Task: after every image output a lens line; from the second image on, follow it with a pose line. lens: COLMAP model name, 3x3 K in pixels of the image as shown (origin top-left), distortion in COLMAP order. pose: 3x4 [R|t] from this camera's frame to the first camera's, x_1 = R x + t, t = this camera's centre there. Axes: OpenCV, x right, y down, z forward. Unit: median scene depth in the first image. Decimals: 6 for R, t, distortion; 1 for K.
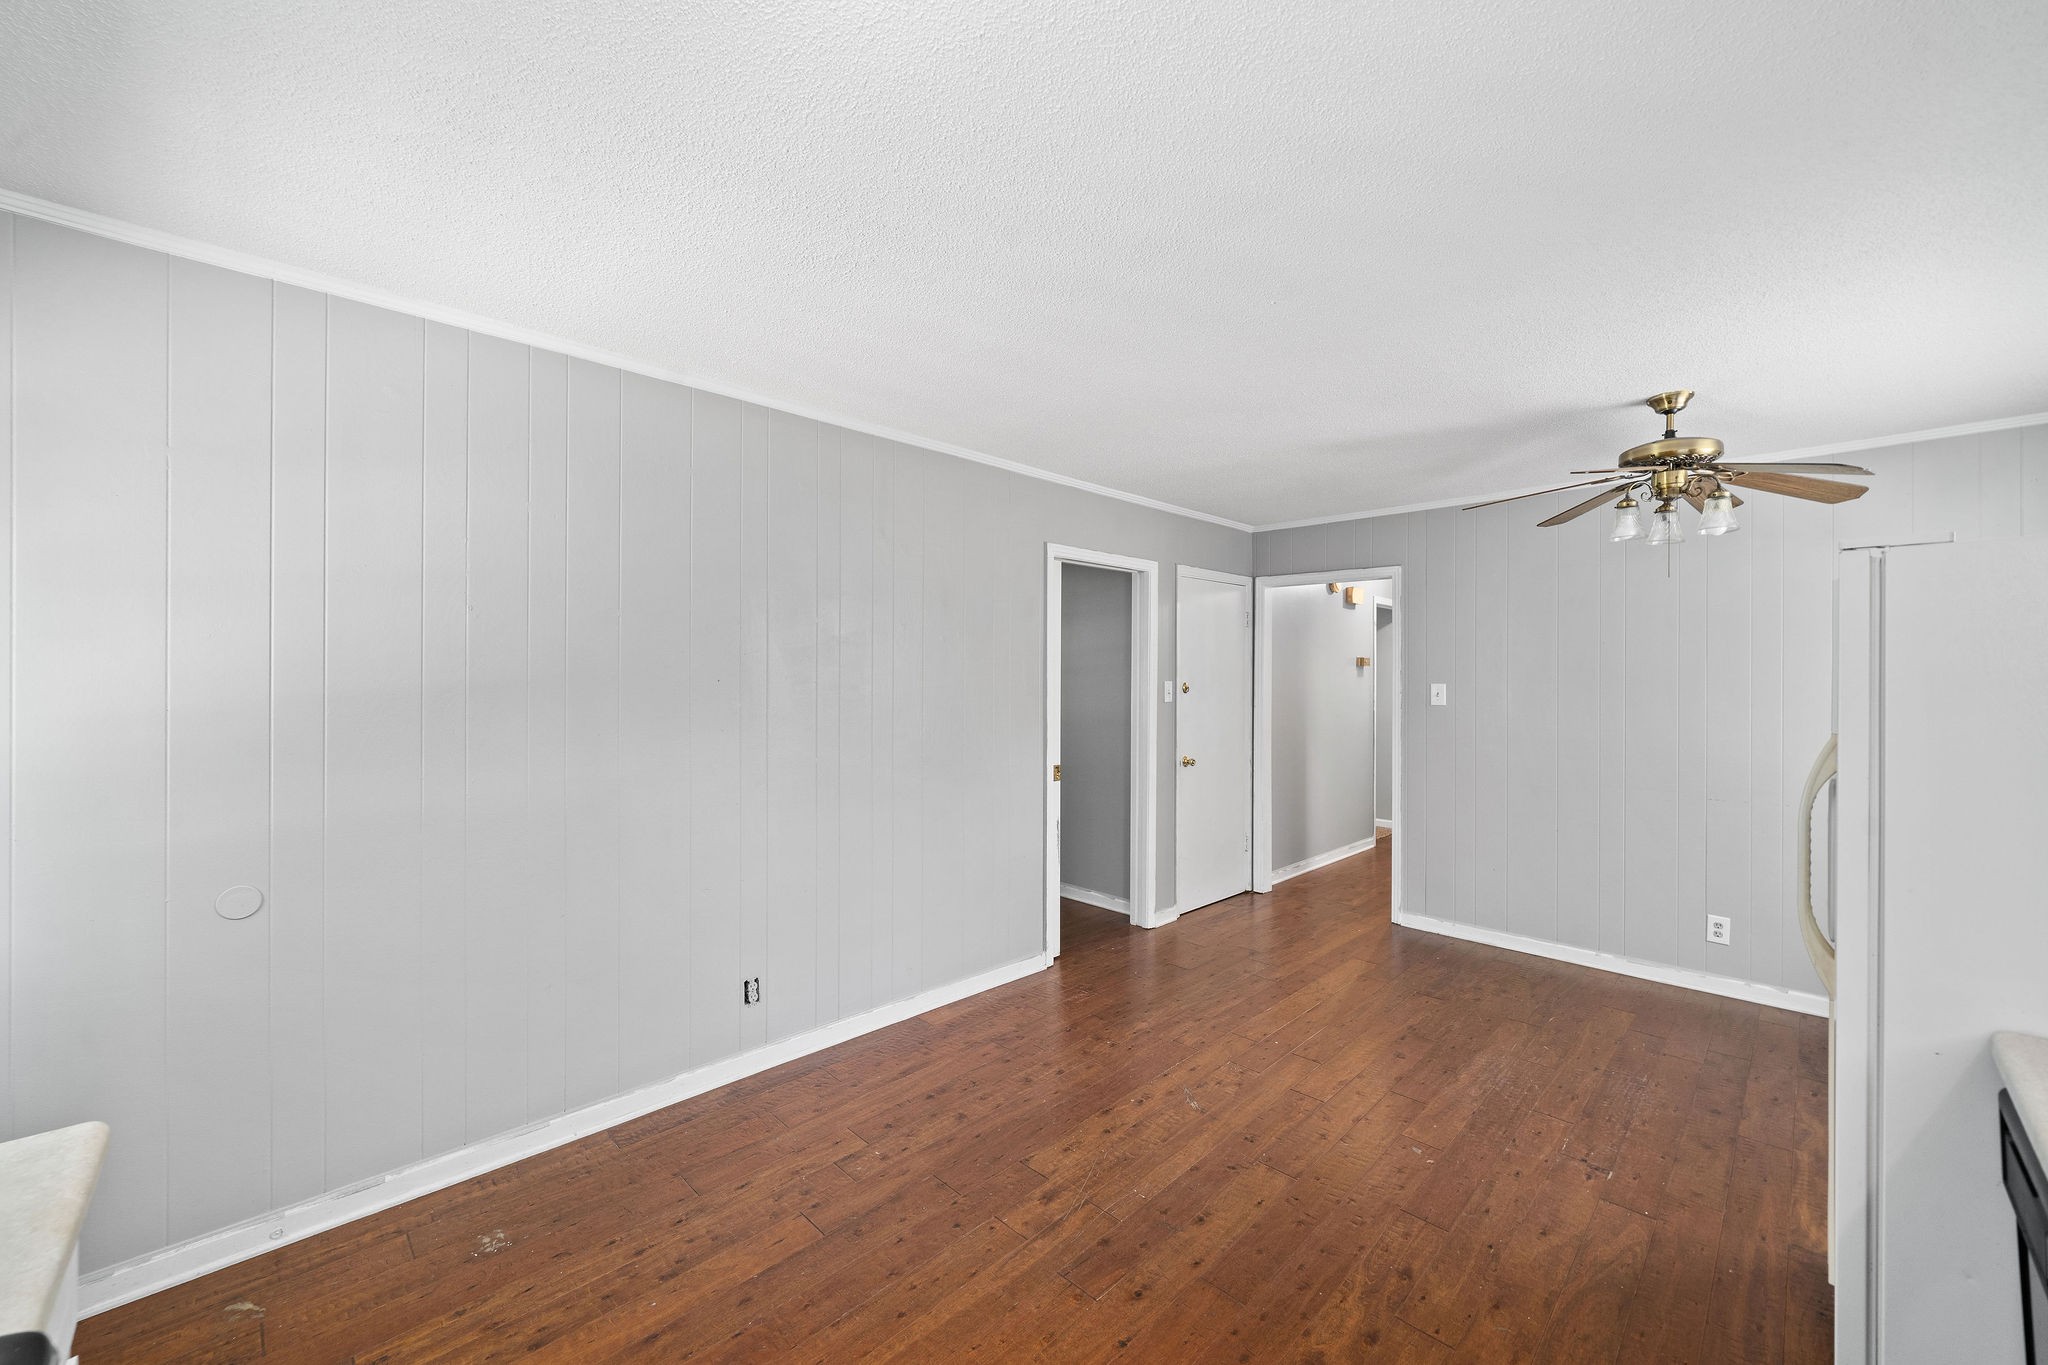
lens RADIAL K [[796.0, 0, 1024.0], [0, 796.0, 682.5], [0, 0, 1]] dist [0.000503, 0.000030]
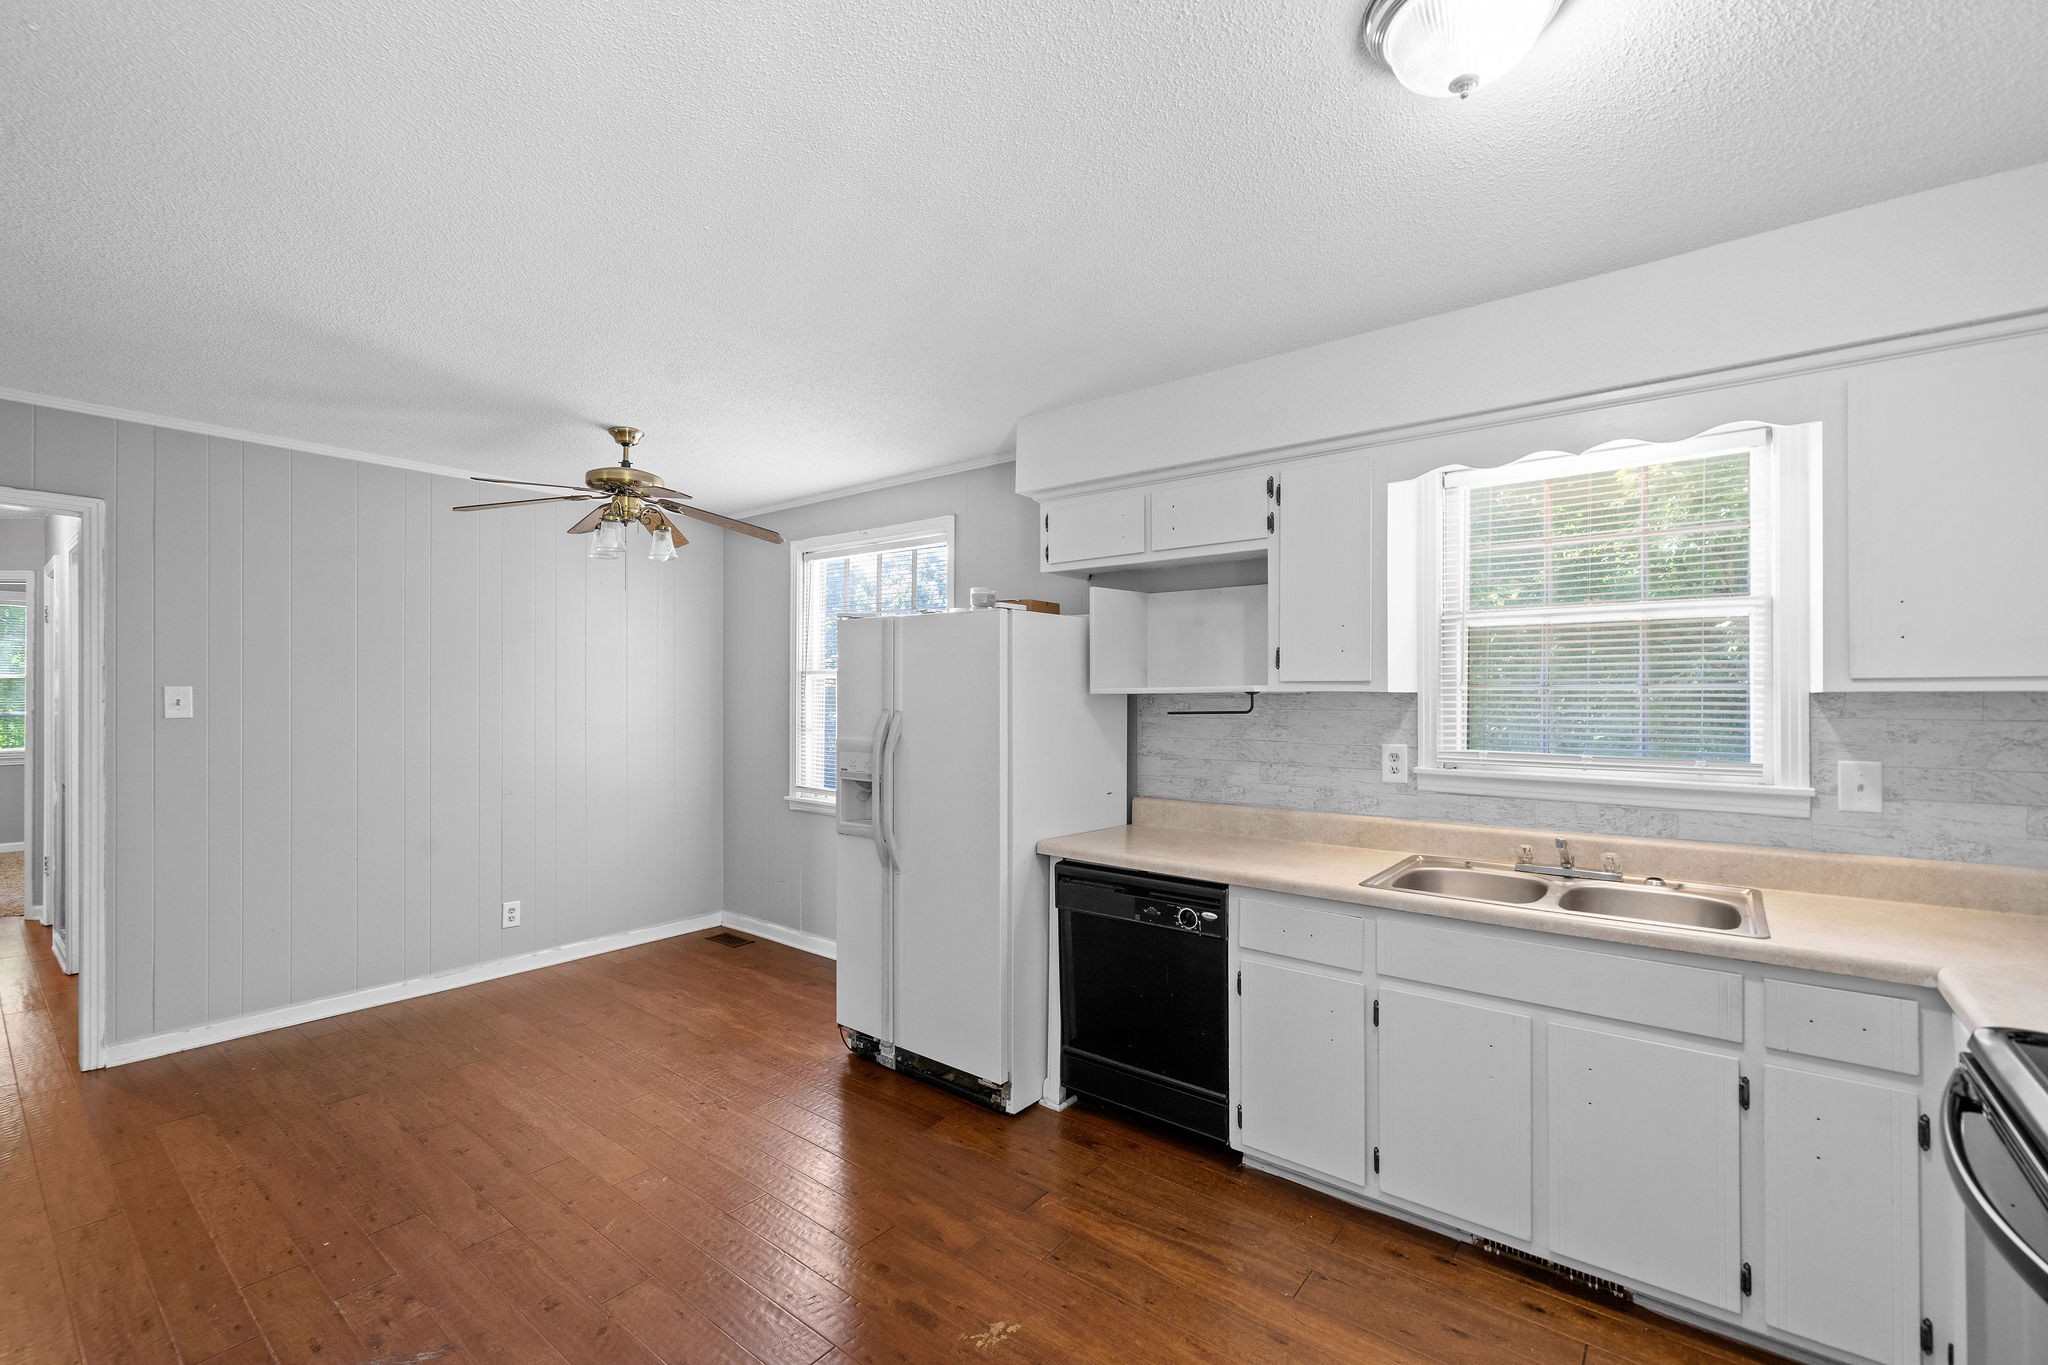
lens RADIAL K [[869.4, 0, 1022.7], [0, 869.4, 691.9], [0, 0, 1]] dist [-0.000137, 0.000013]
pose [[-0.112828, -0.003941, 0.993607, -0.379199], [0.004942, 0.999978, 0.004527, 0.008028], [-0.993602, 0.005422, -0.112806, 0.452296]]
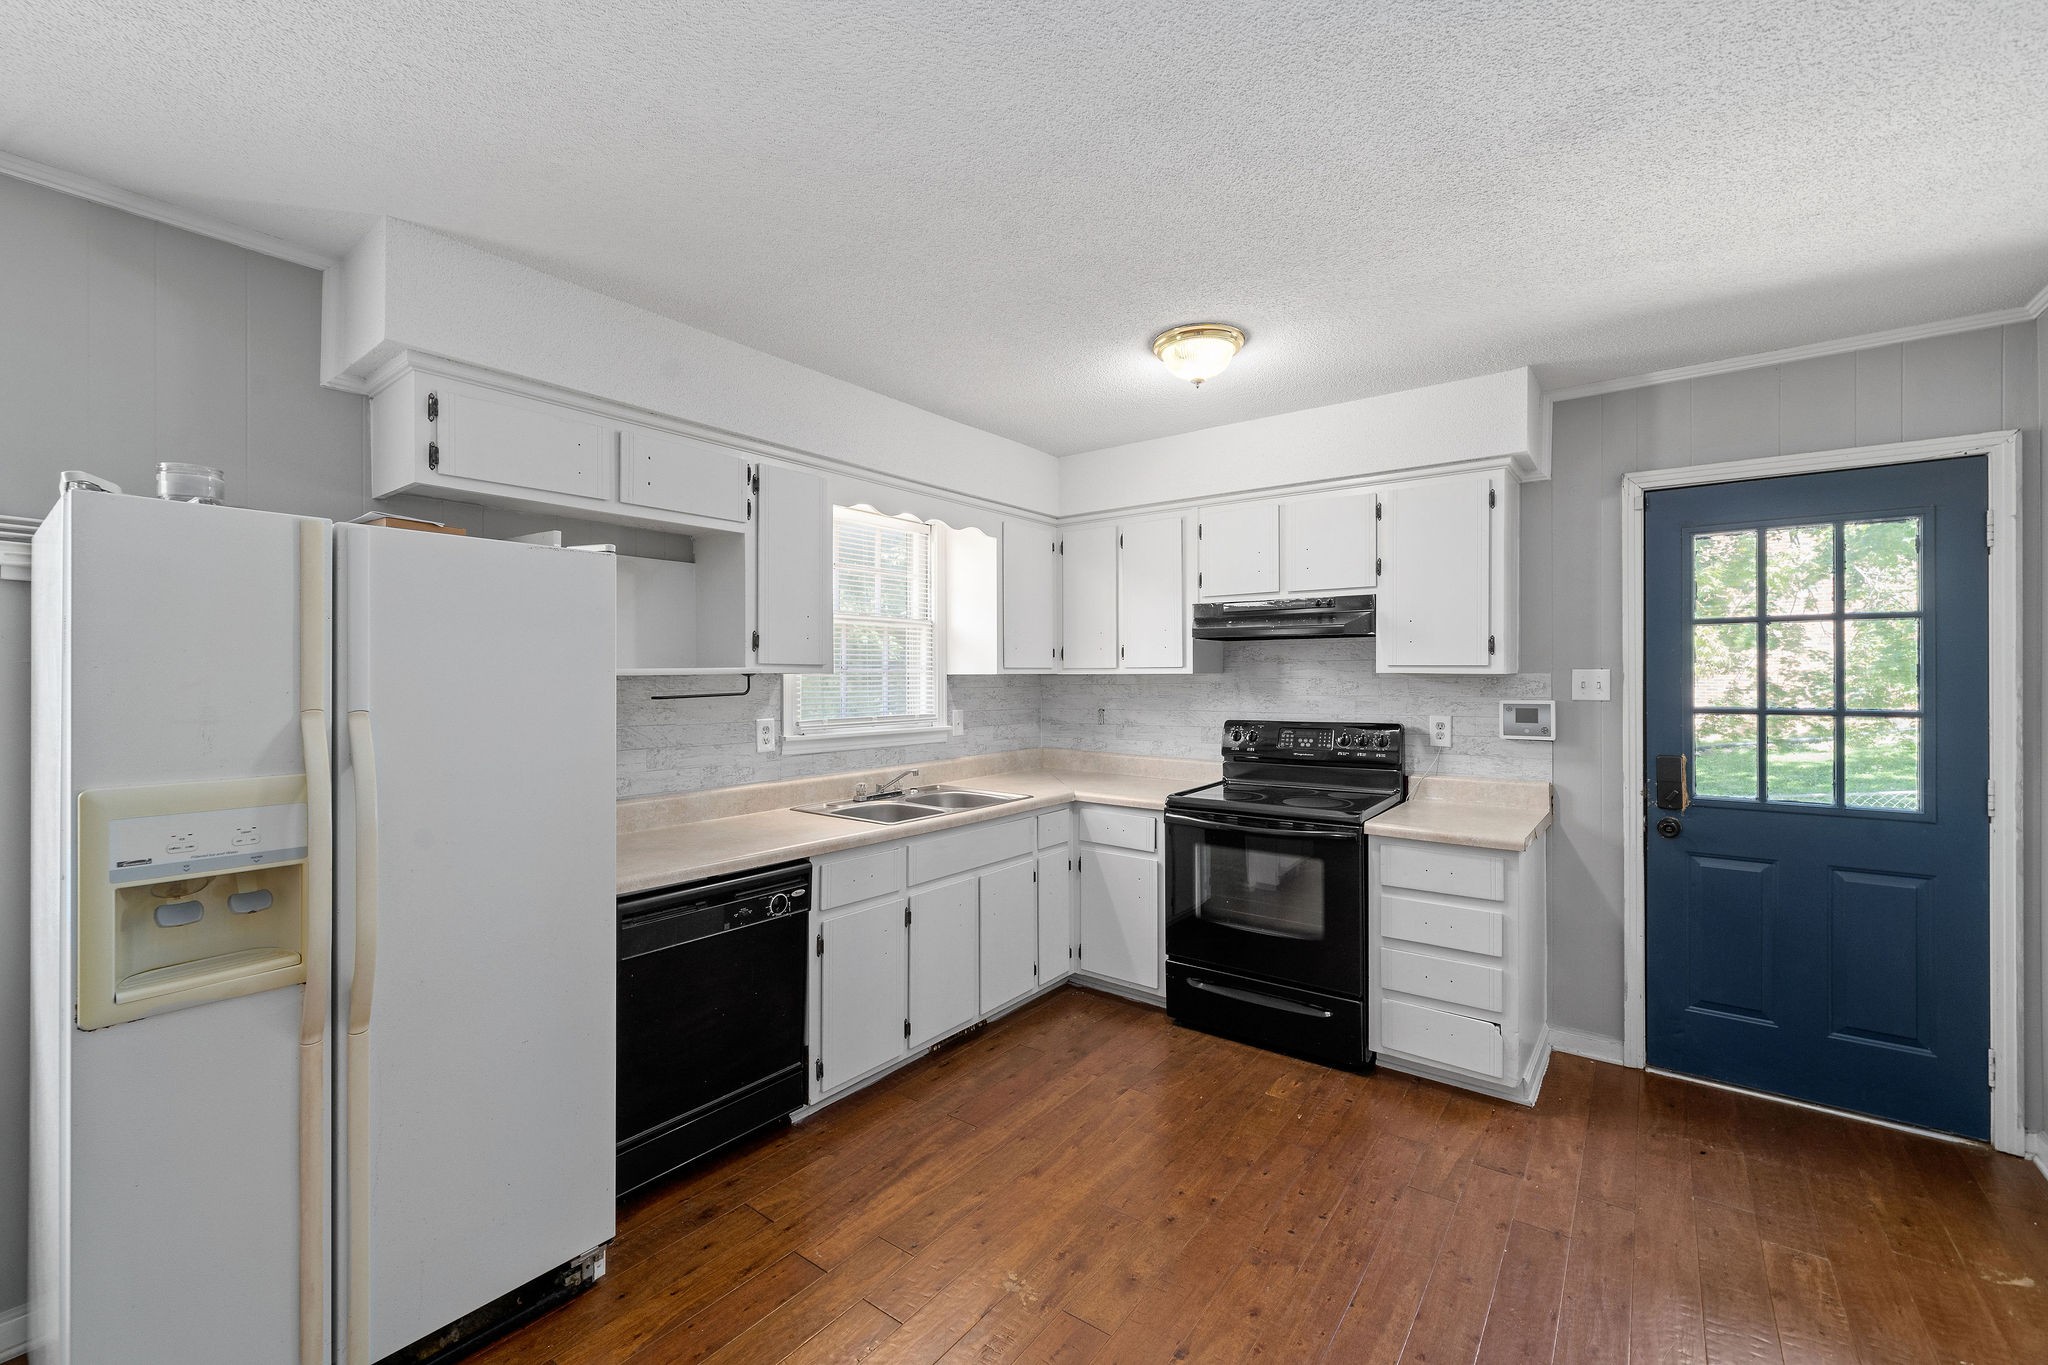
lens RADIAL K [[852.5, 0, 1015.3], [0, 852.5, 676.0], [0, 0, 1]] dist [-0.000383, 0.000216]
pose [[-0.991752, -0.006081, -0.128028, 0.214734], [-0.007312, 0.999931, 0.009144, 0.006062], [0.127964, 0.010005, -0.991728, 0.942534]]
